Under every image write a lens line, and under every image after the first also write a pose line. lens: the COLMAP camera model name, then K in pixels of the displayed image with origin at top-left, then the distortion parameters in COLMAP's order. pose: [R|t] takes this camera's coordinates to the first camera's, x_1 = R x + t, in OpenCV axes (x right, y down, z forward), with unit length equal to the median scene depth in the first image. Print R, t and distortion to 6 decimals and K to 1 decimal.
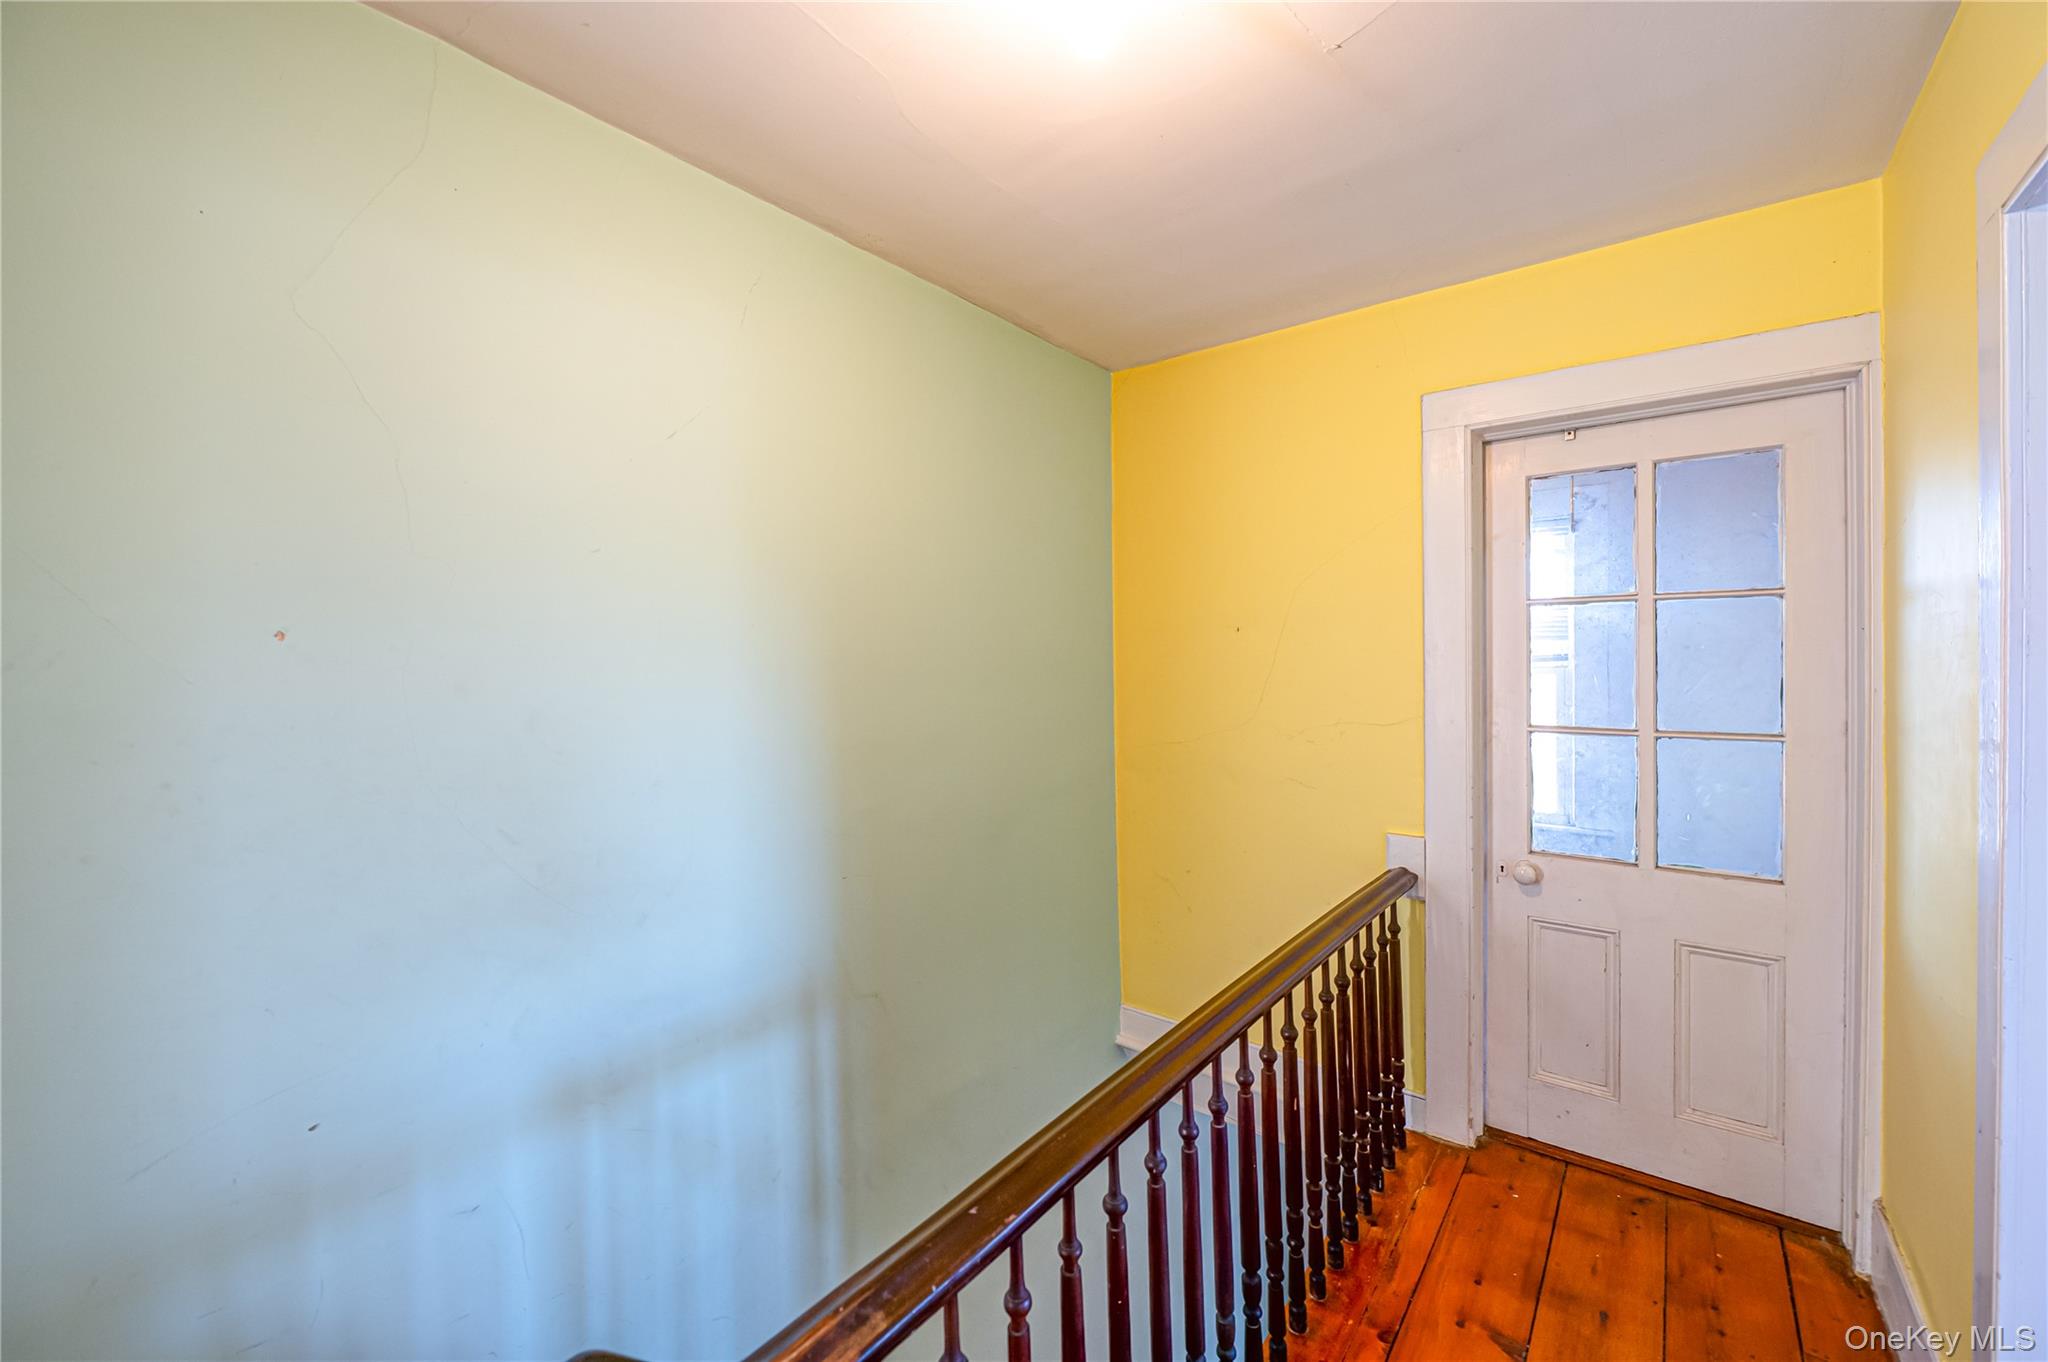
lens RADIAL K [[800.1, 0, 1026.6], [0, 800.1, 676.2], [0, 0, 1]] dist [-0.008721, -0.000513]
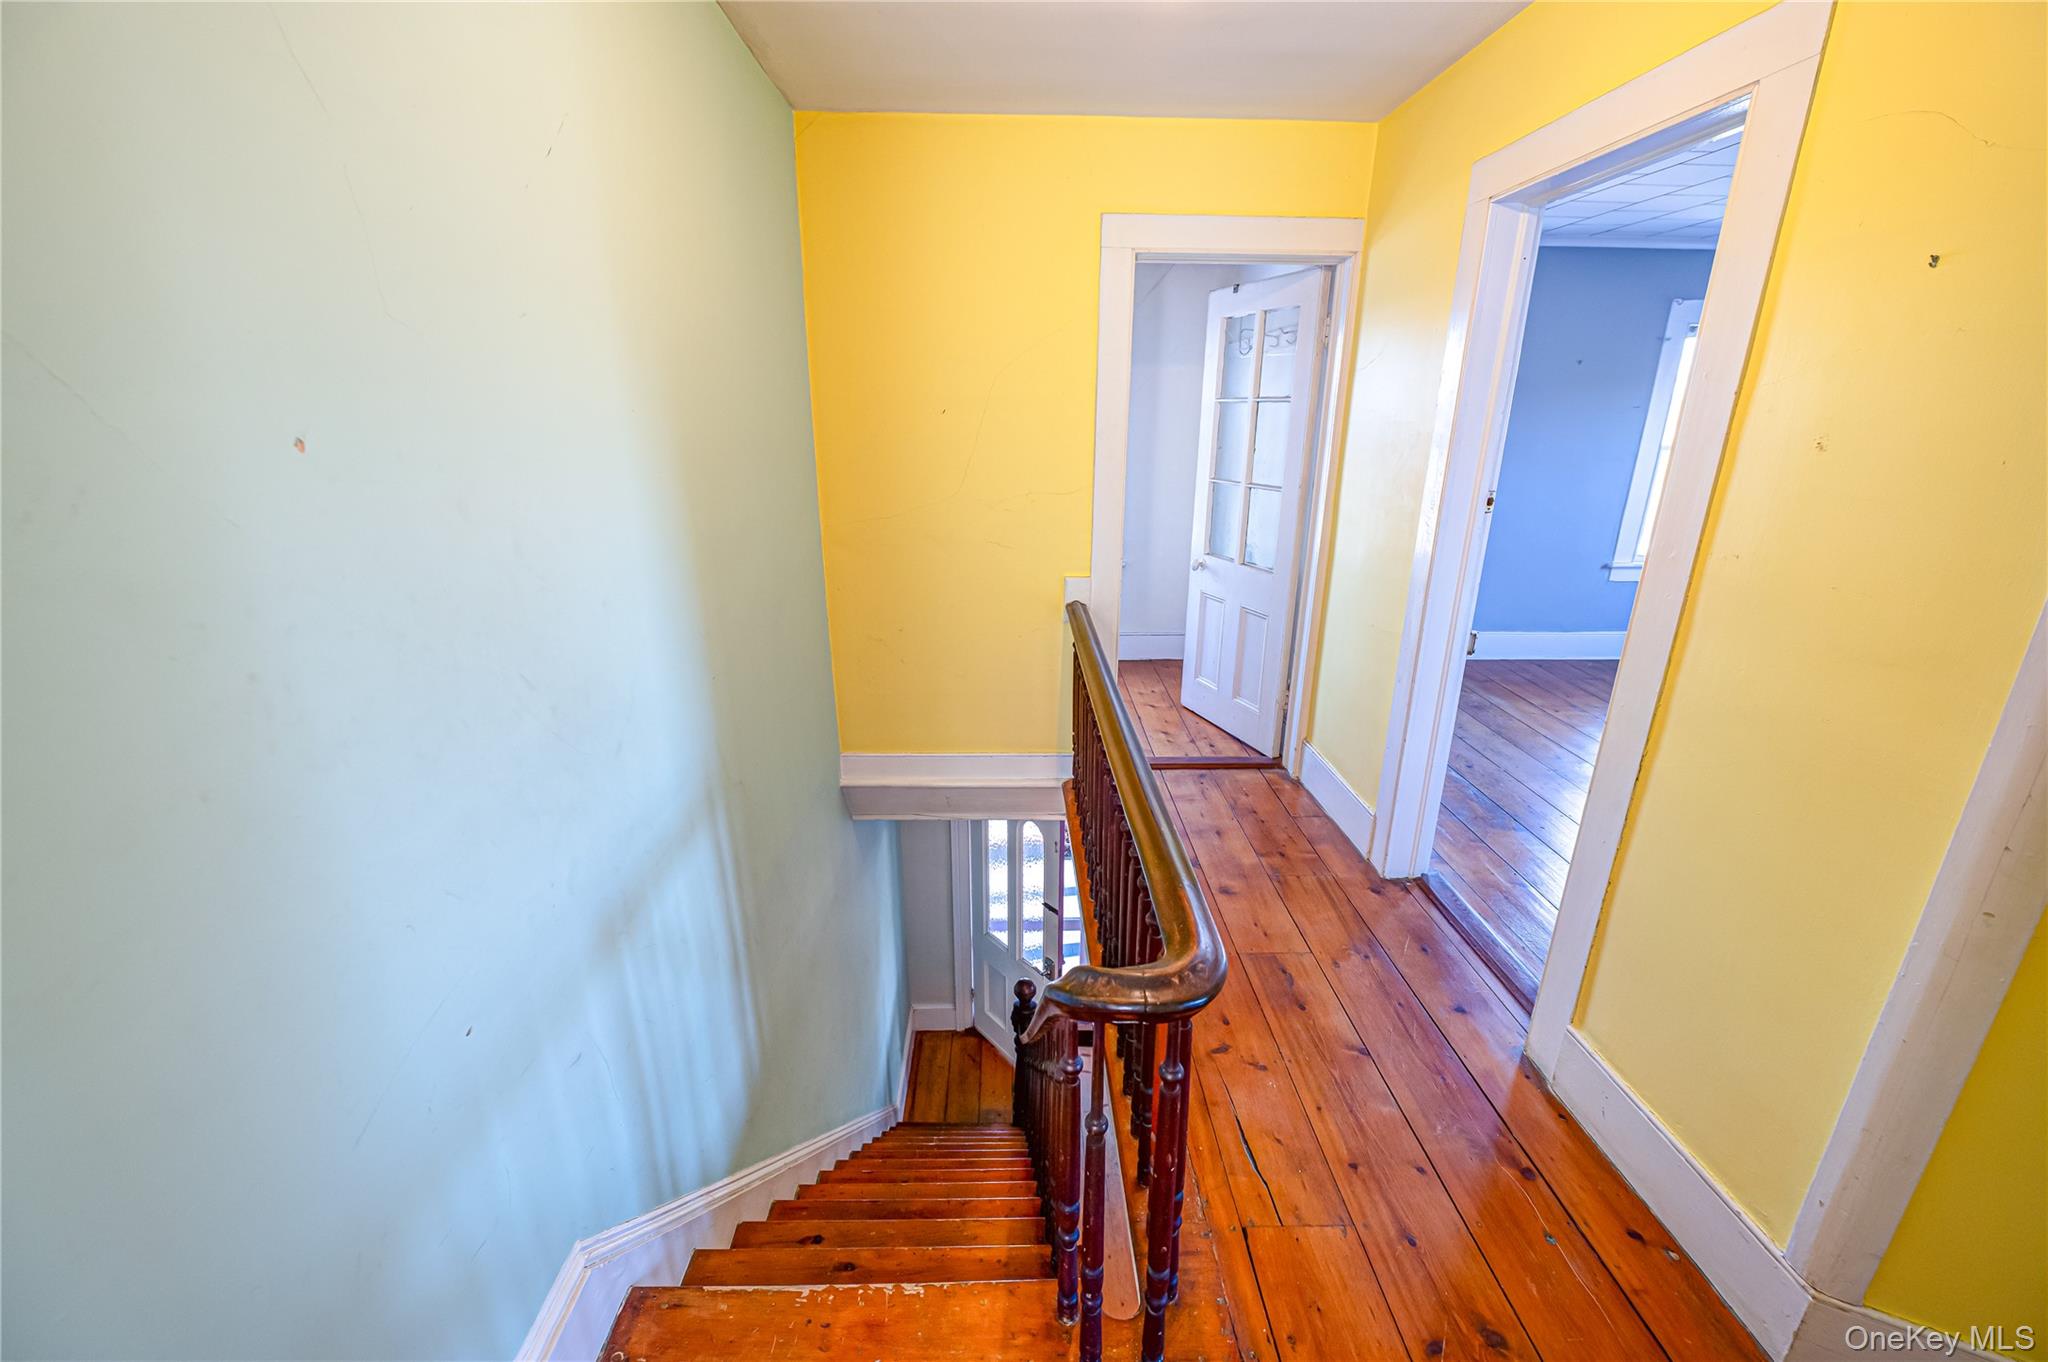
lens RADIAL K [[800.1, 0, 1016.4], [0, 800.1, 672.5], [0, 0, 1]] dist [-0.008721, -0.000513]
pose [[0.775136, -0.179832, 0.605660, -0.606046], [-0.000067, 0.958612, 0.284715, -0.038556], [-0.631794, -0.220734, 0.743043, 0.039002]]
